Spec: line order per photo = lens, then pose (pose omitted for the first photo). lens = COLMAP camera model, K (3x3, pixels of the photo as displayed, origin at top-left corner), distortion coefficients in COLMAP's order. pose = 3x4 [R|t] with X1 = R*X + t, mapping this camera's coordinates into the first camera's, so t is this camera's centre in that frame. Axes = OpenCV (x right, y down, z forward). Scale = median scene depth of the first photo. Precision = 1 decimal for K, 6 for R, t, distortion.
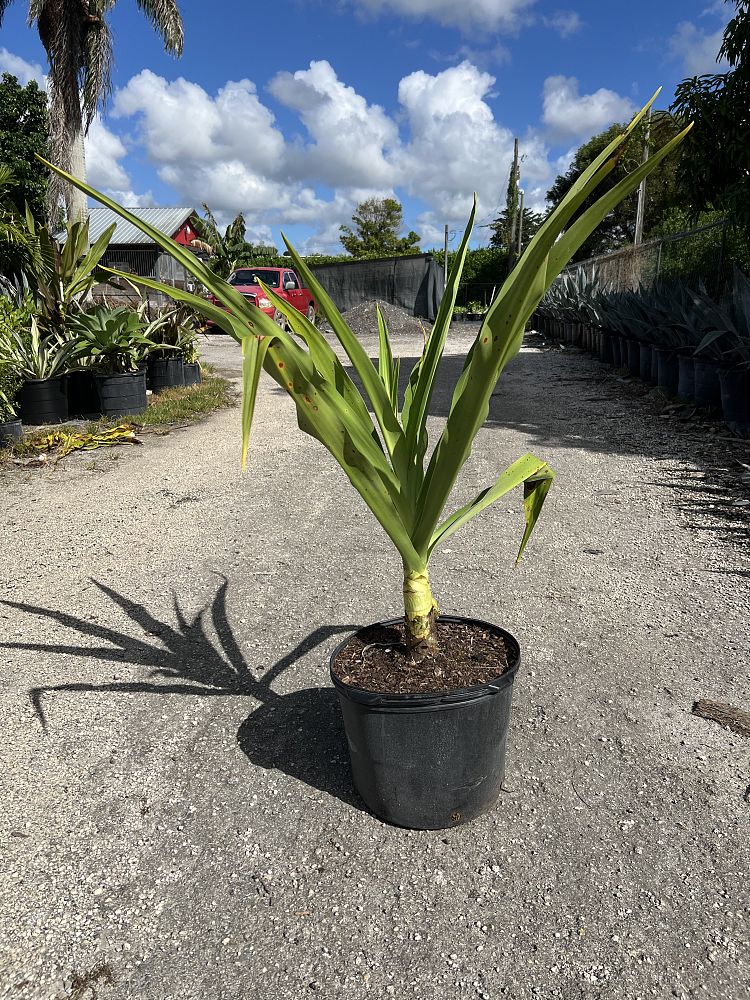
lens RADIAL K [[752.6, 0, 366.5], [0, 752.6, 509.6], [0, 0, 1]] dist [0.041013, -0.050090]
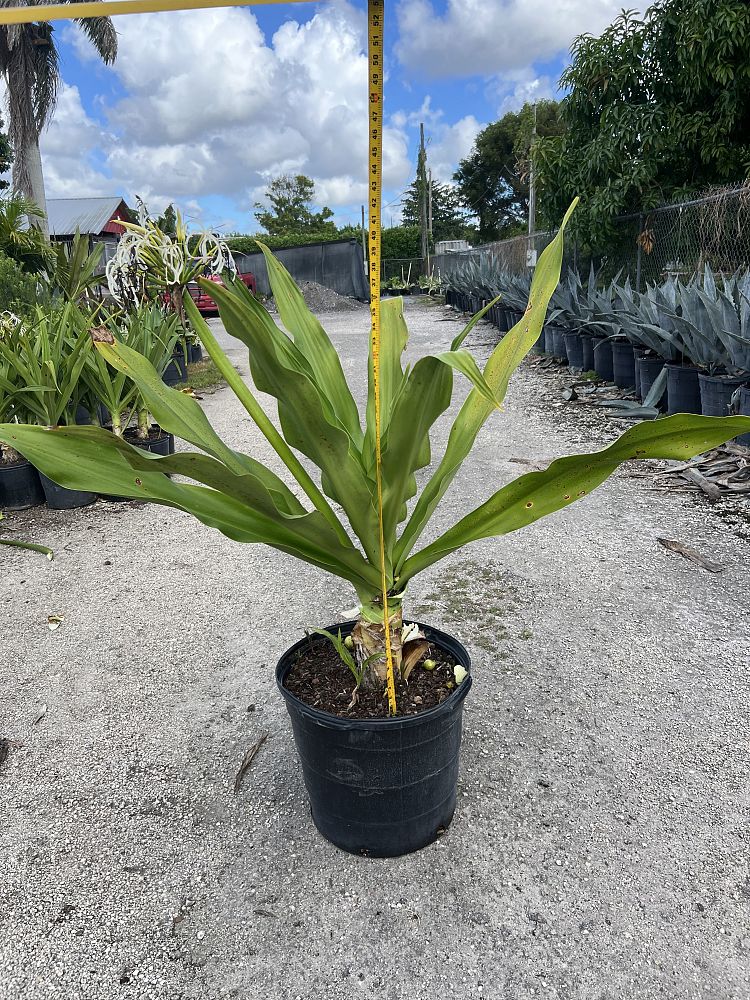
lens RADIAL K [[752.6, 0, 366.5], [0, 752.6, 509.6], [0, 0, 1]] dist [0.041013, -0.050090]
pose [[0.993436, -0.067642, 0.092246, -0.108180], [0.064514, 0.997250, 0.036478, 0.092222], [-0.094460, -0.030287, 0.995068, -0.518458]]
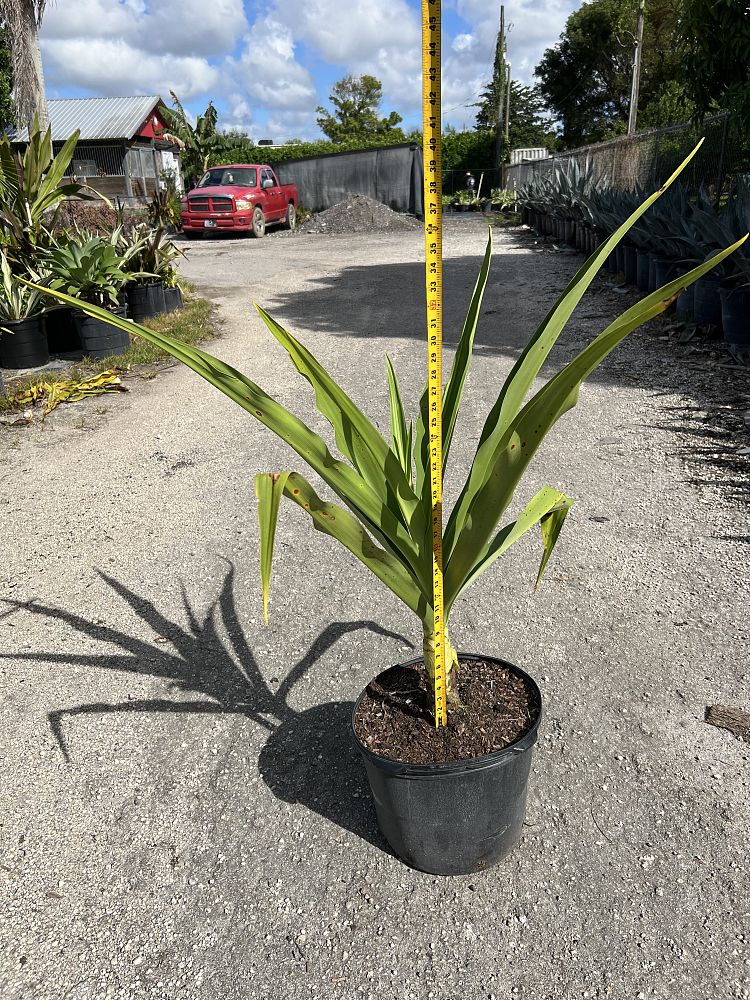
lens RADIAL K [[753.6, 0, 370.7], [0, 753.6, 503.1], [0, 0, 1]] dist [0.040608, -0.050481]
pose [[0.999138, -0.038920, 0.014450, -0.006299], [0.036805, 0.991417, 0.125448, -0.048830], [-0.019208, -0.124808, 0.991995, 0.010822]]
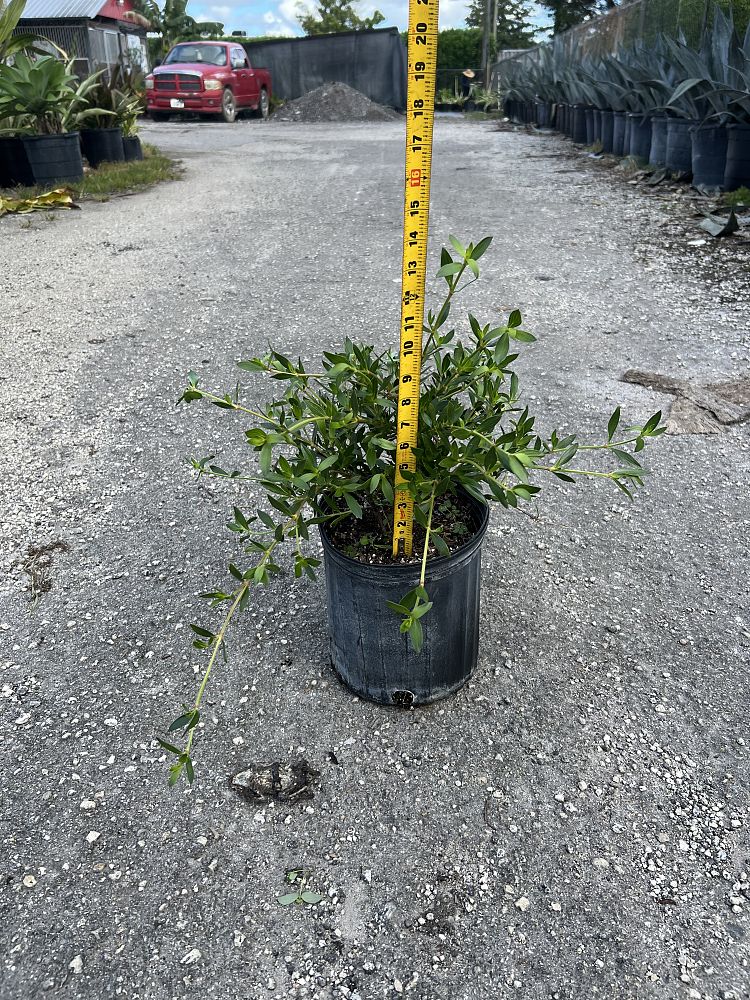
lens RADIAL K [[752.6, 0, 366.5], [0, 752.6, 509.6], [0, 0, 1]] dist [0.041013, -0.050090]
pose [[0.998974, -0.020673, 0.040282, 0.010235], [0.011033, 0.974006, 0.226253, 0.059810], [-0.043913, -0.225576, 0.973235, -0.012729]]
